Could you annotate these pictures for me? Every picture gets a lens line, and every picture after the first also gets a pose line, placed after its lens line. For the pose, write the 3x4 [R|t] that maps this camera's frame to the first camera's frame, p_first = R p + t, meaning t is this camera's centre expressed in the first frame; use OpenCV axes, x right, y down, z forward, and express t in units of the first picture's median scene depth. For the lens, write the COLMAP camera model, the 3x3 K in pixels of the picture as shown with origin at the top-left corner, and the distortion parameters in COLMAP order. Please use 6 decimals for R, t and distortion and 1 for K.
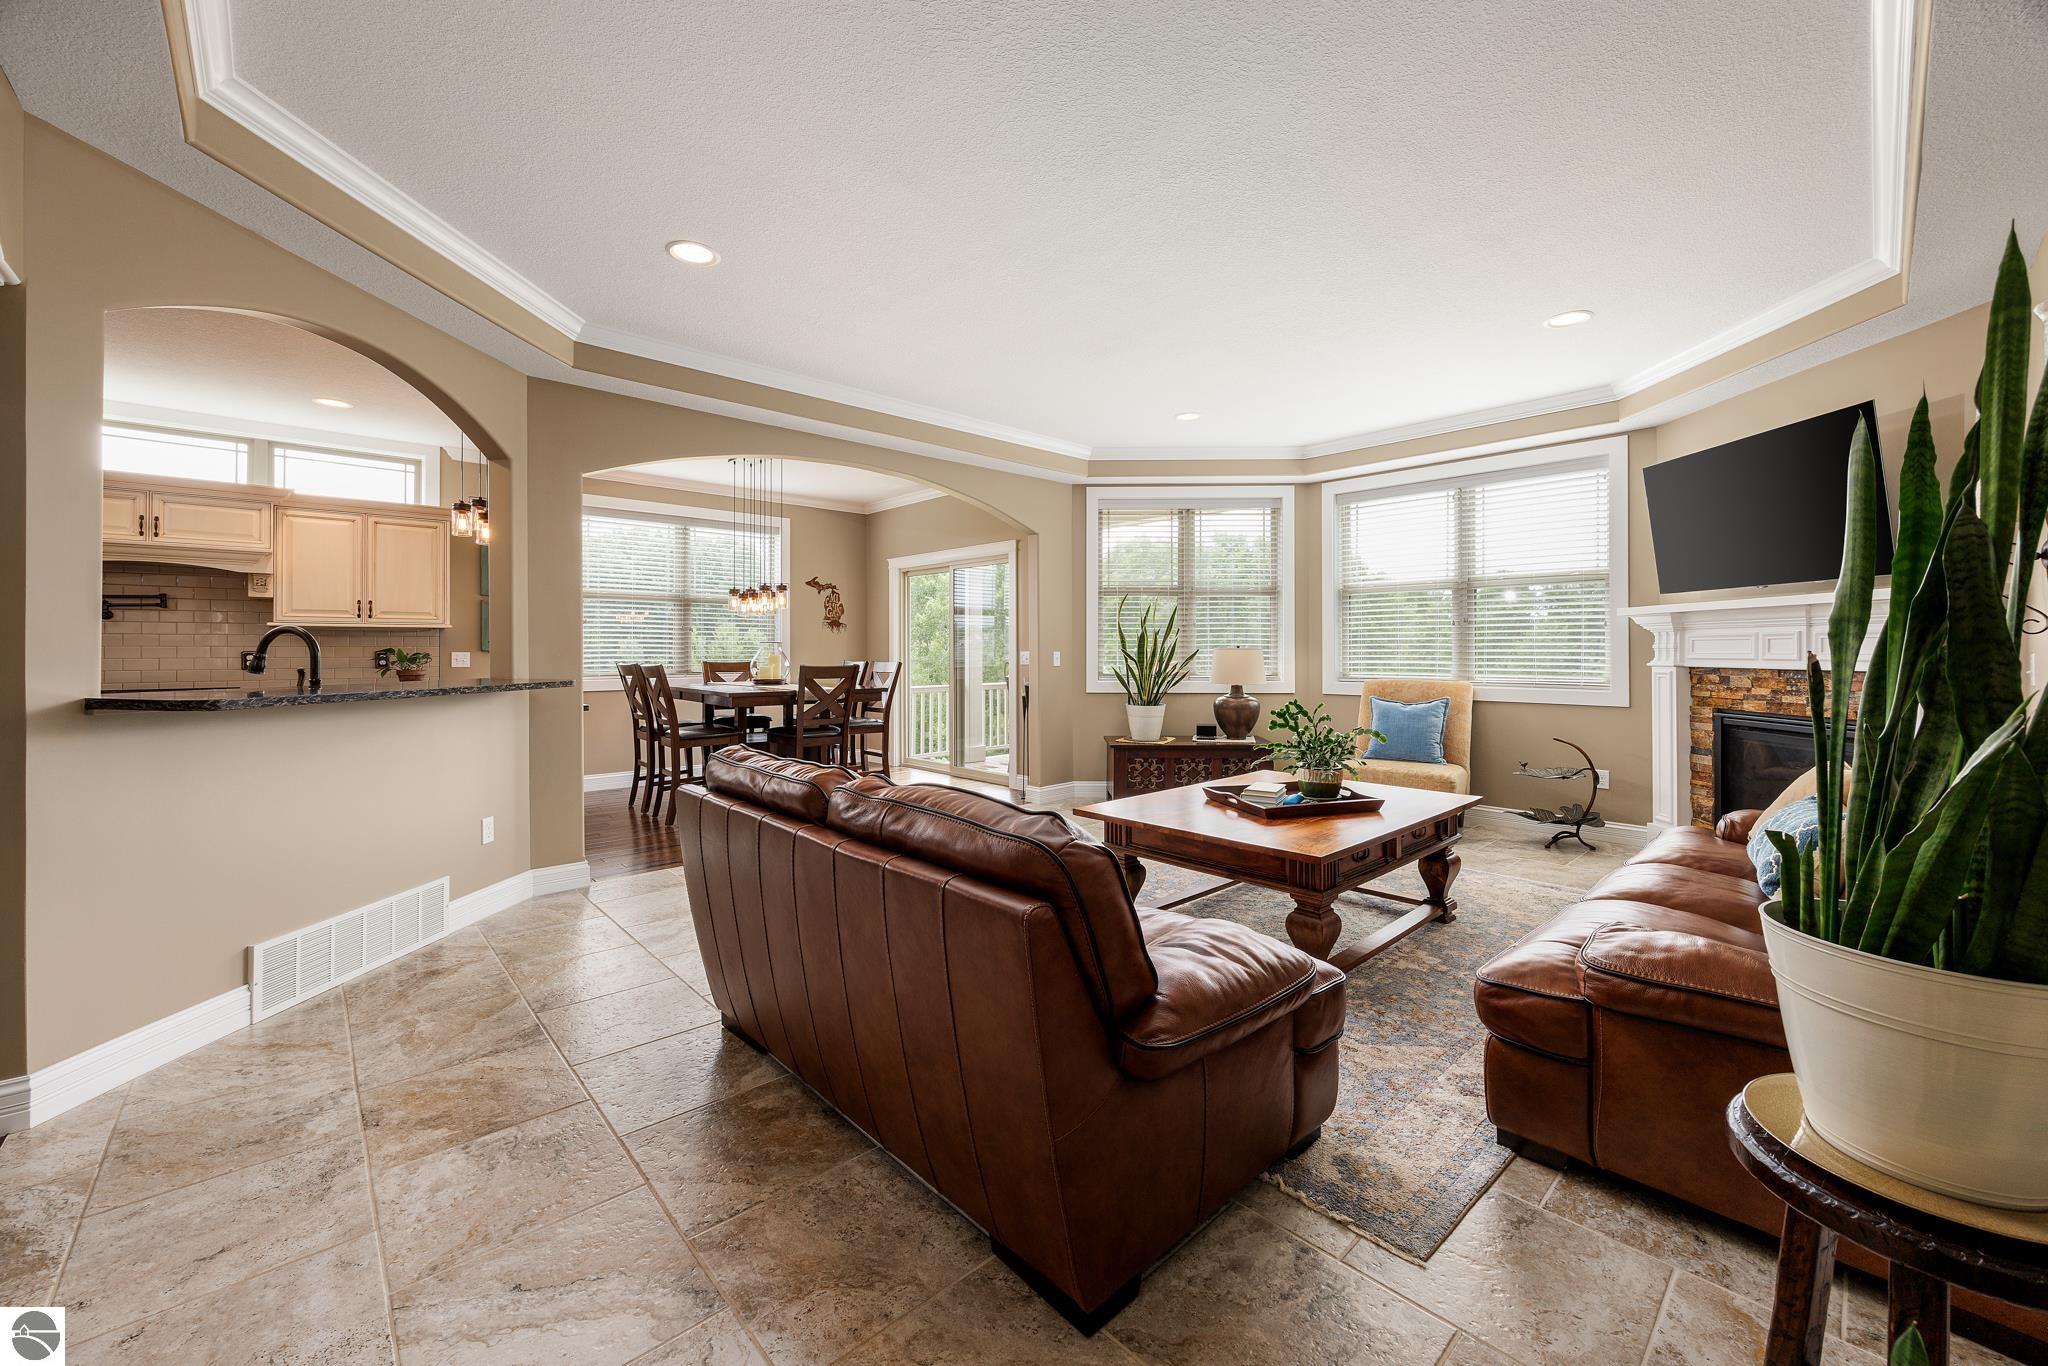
lens RADIAL K [[813.7, 0, 1026.0], [0, 813.7, 647.1], [0, 0, 1]] dist [0.002357, -0.000361]
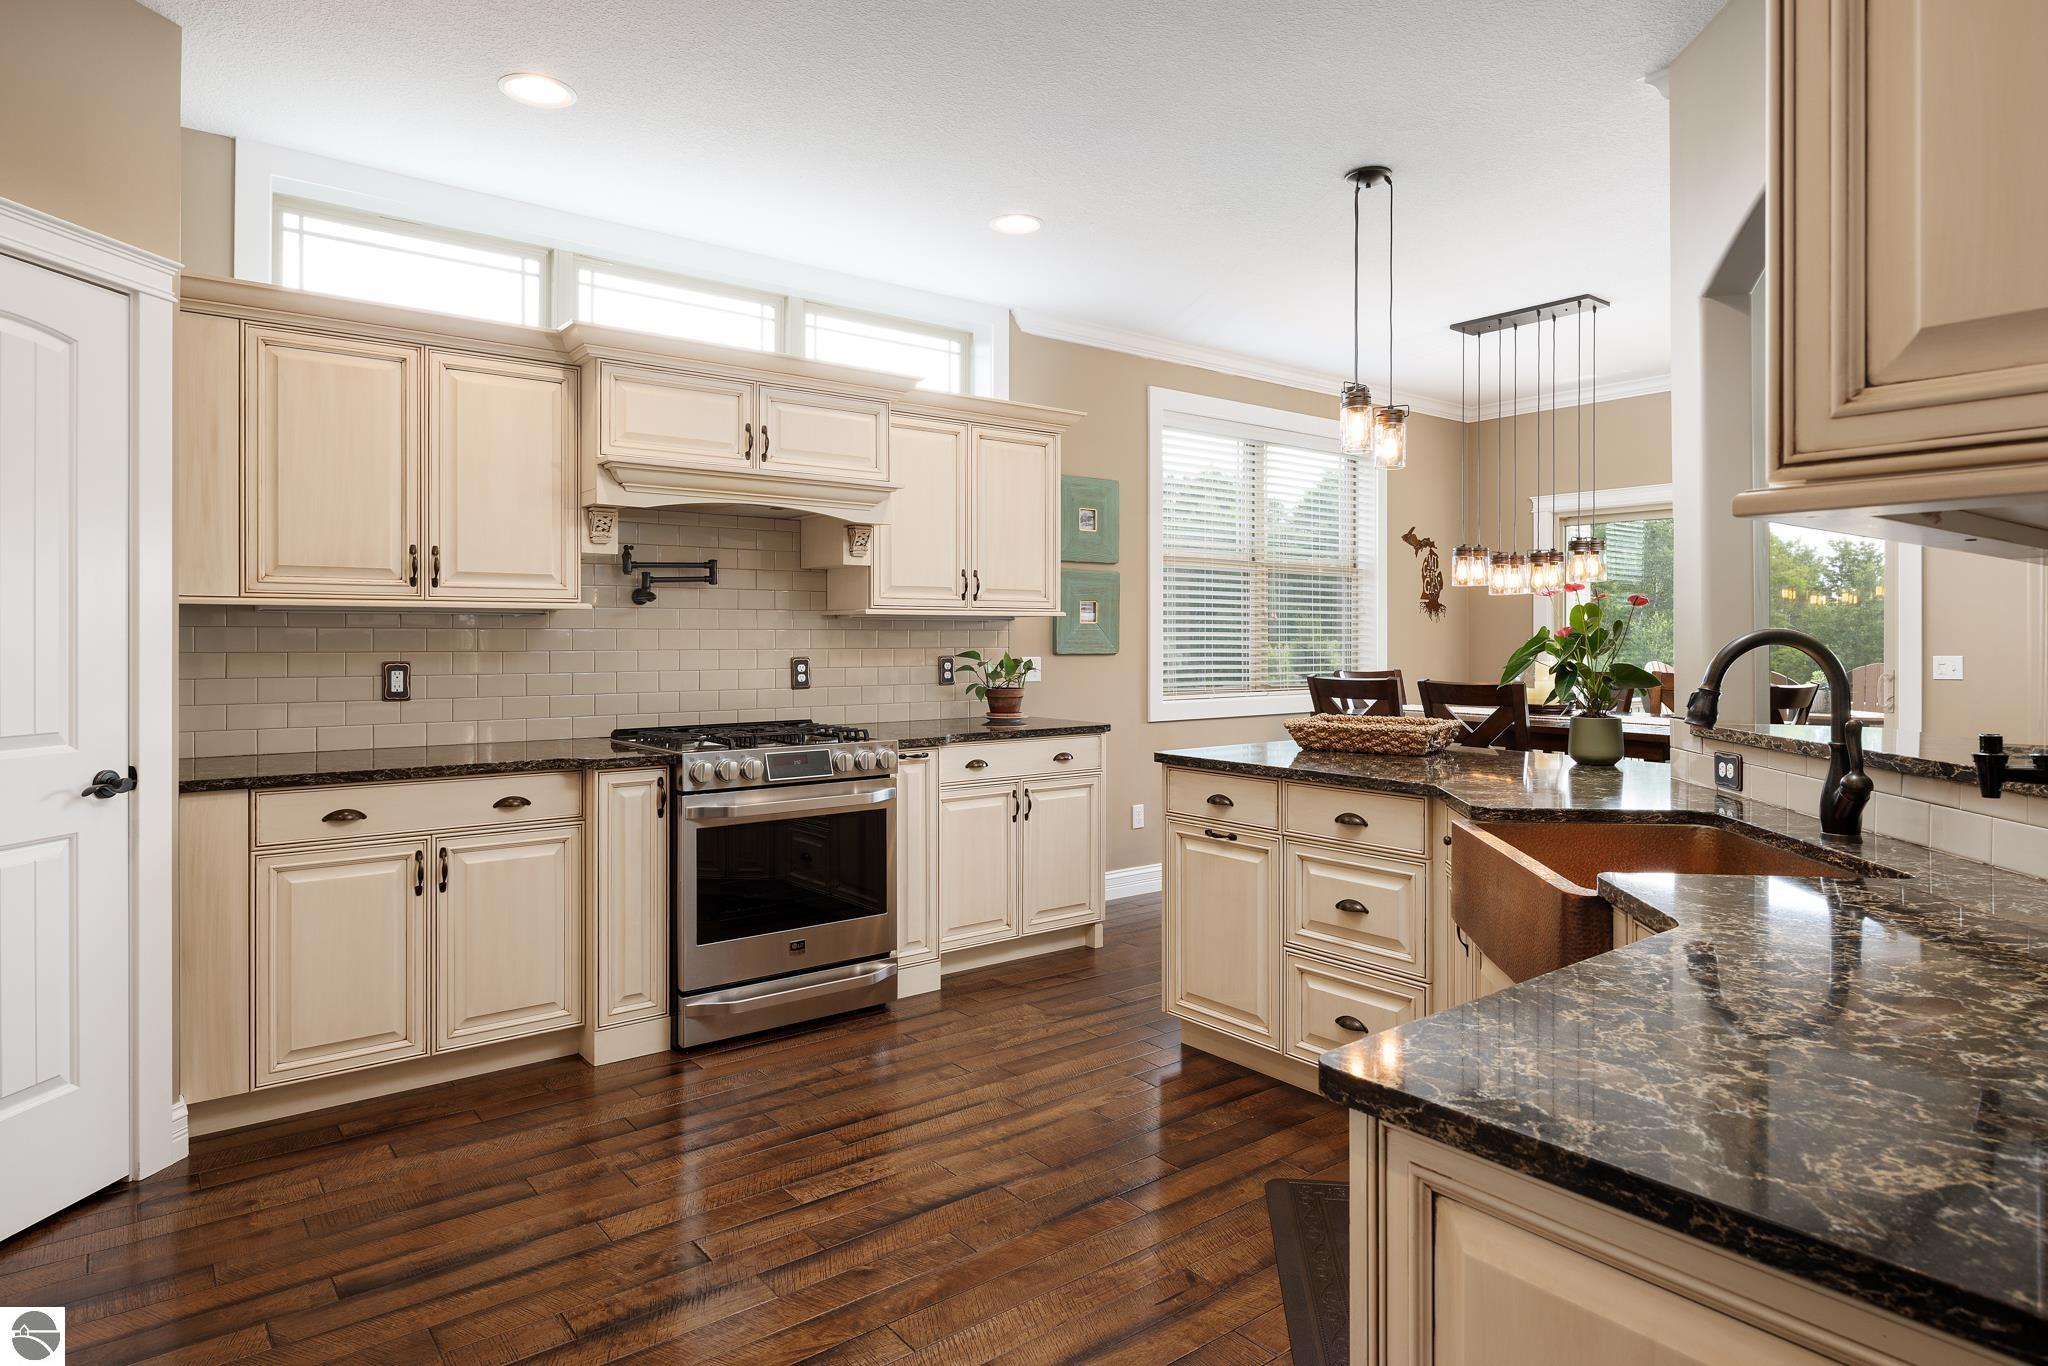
lens RADIAL K [[1168.2, 0, 987.2], [0, 1168.2, 636.8], [0, 0, 1]] dist [-0.001514, 0.001302]
pose [[0.995723, 0.005506, -0.092222, -0.727408], [-0.004723, 0.999951, 0.008709, -0.017220], [0.092265, -0.008236, 0.995700, 0.169418]]
